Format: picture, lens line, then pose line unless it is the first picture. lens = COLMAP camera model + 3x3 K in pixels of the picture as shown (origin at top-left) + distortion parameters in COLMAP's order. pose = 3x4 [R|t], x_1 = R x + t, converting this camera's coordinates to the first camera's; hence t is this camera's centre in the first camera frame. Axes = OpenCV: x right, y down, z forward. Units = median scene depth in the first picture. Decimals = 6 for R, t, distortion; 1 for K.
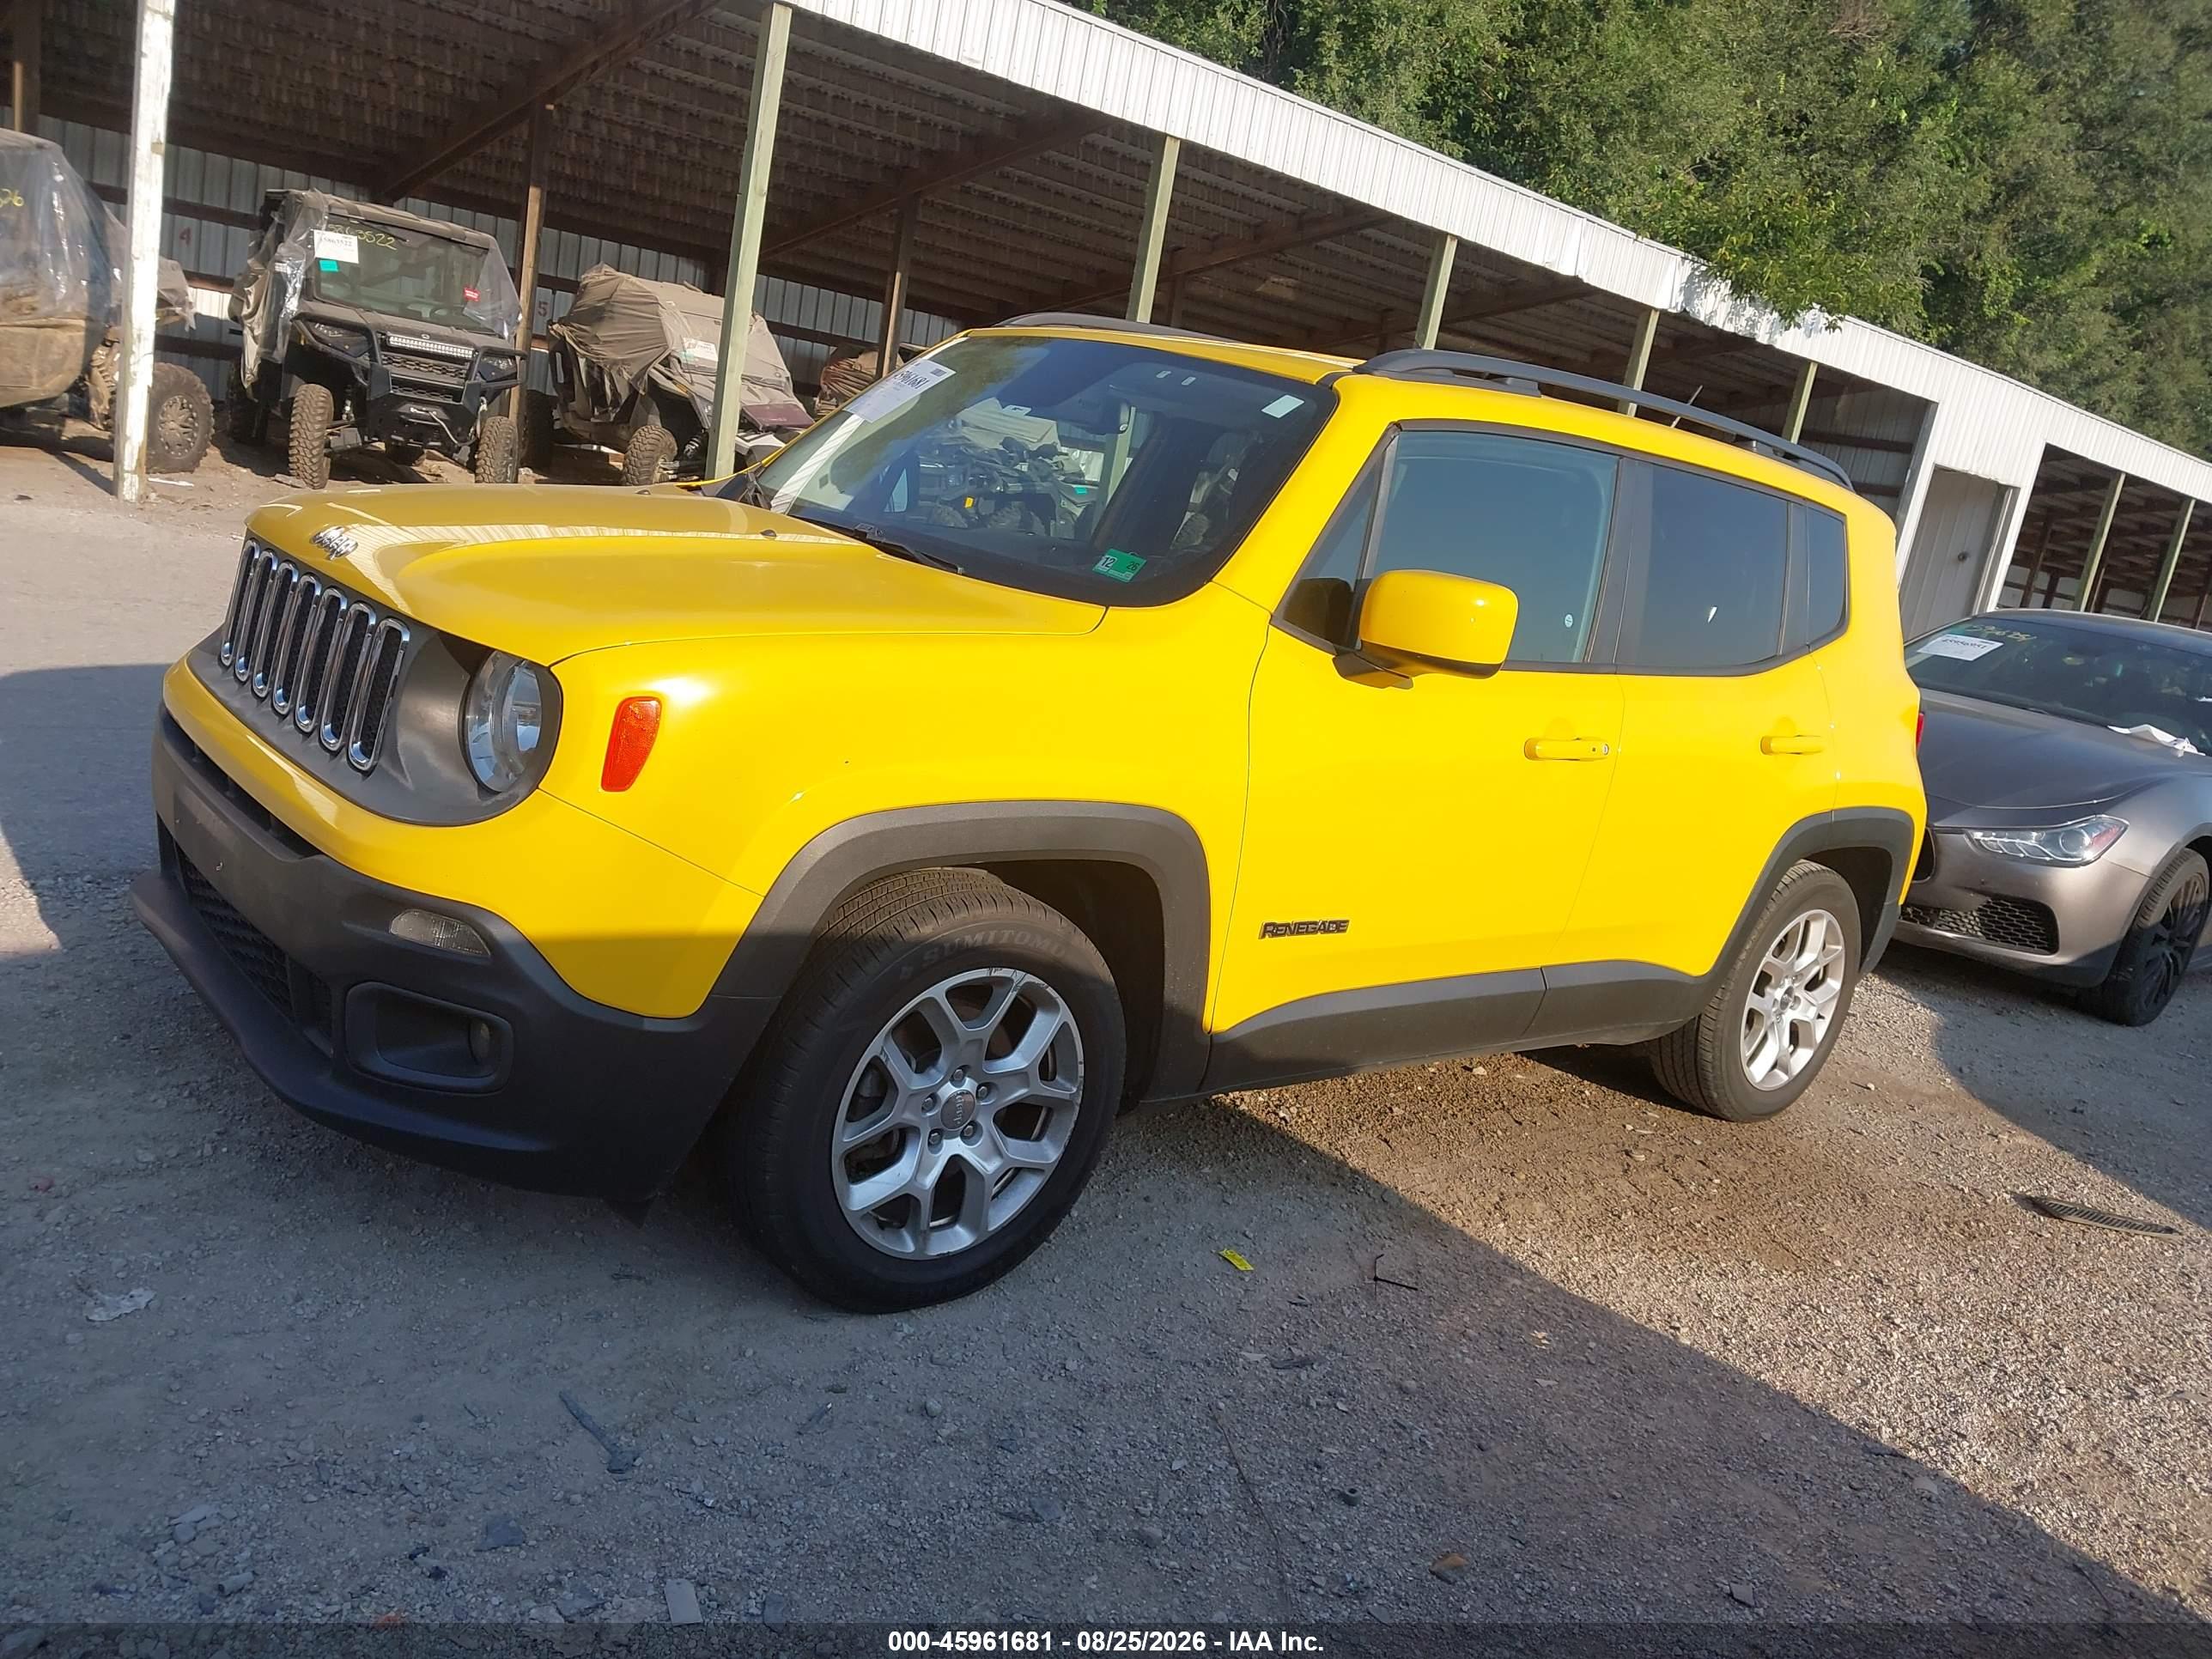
lens RADIAL K [[1706.9, 0, 1097.7], [0, 1706.9, 833.8], [0, 0, 1]] dist [0.032877, -0.038403]
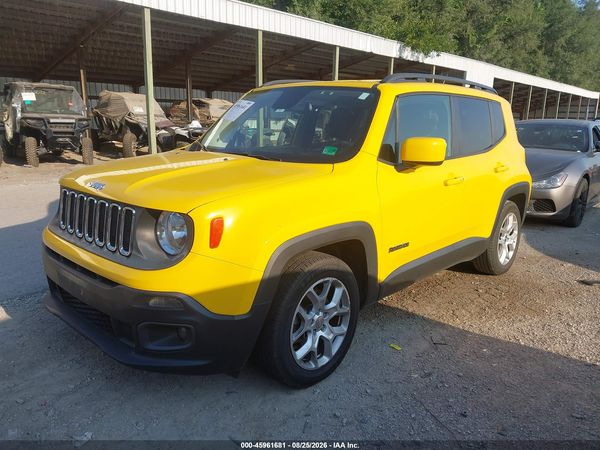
lens RADIAL K [[463.0, 0, 297.7], [0, 463.0, 226.2], [0, 0, 1]] dist [0.032877, -0.038403]
pose [[0.980569, -0.179897, 0.078235, -0.097842], [0.178773, 0.983662, 0.021191, -0.028790], [-0.080769, -0.006793, 0.996710, 0.068662]]
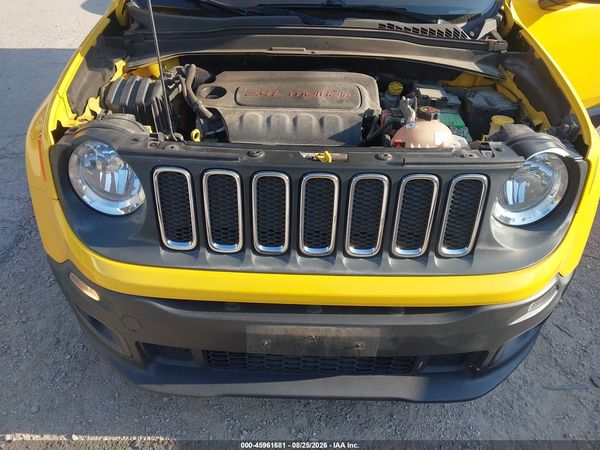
lens RADIAL K [[463.0, 0, 297.7], [0, 463.0, 226.2], [0, 0, 1]] dist [0.032877, -0.038403]
pose [[0.657249, -0.560985, 0.503309, -0.424781], [0.259262, 0.795340, 0.547921, -0.204770], [-0.707677, -0.229631, 0.668178, 0.447734]]
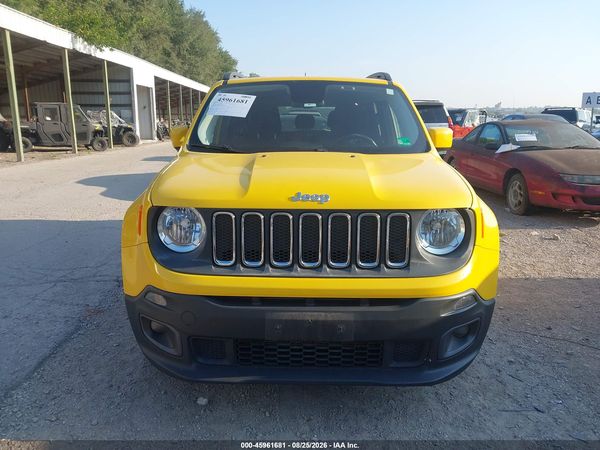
lens RADIAL K [[463.0, 0, 297.7], [0, 463.0, 226.2], [0, 0, 1]] dist [0.032877, -0.038403]
pose [[0.650809, -0.336448, 0.680625, -0.574042], [0.280514, 0.939578, 0.196229, -0.164136], [-0.705521, 0.063217, 0.705864, 0.322599]]
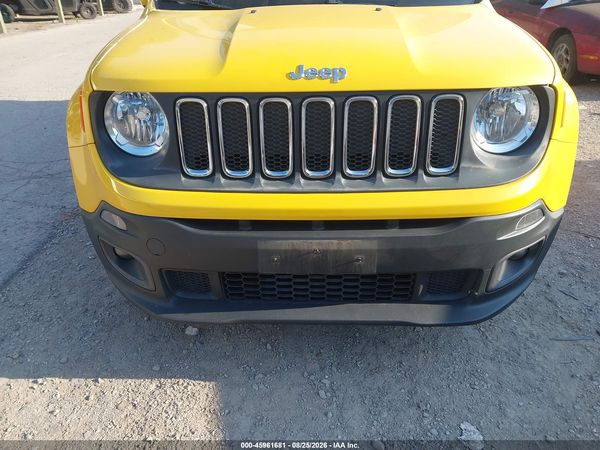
lens RADIAL K [[463.0, 0, 297.7], [0, 463.0, 226.2], [0, 0, 1]] dist [0.032877, -0.038403]
pose [[0.662571, -0.510457, 0.548118, -0.482863], [0.303772, 0.852050, 0.426303, -0.148148], [-0.684633, -0.115953, 0.719606, 0.402907]]
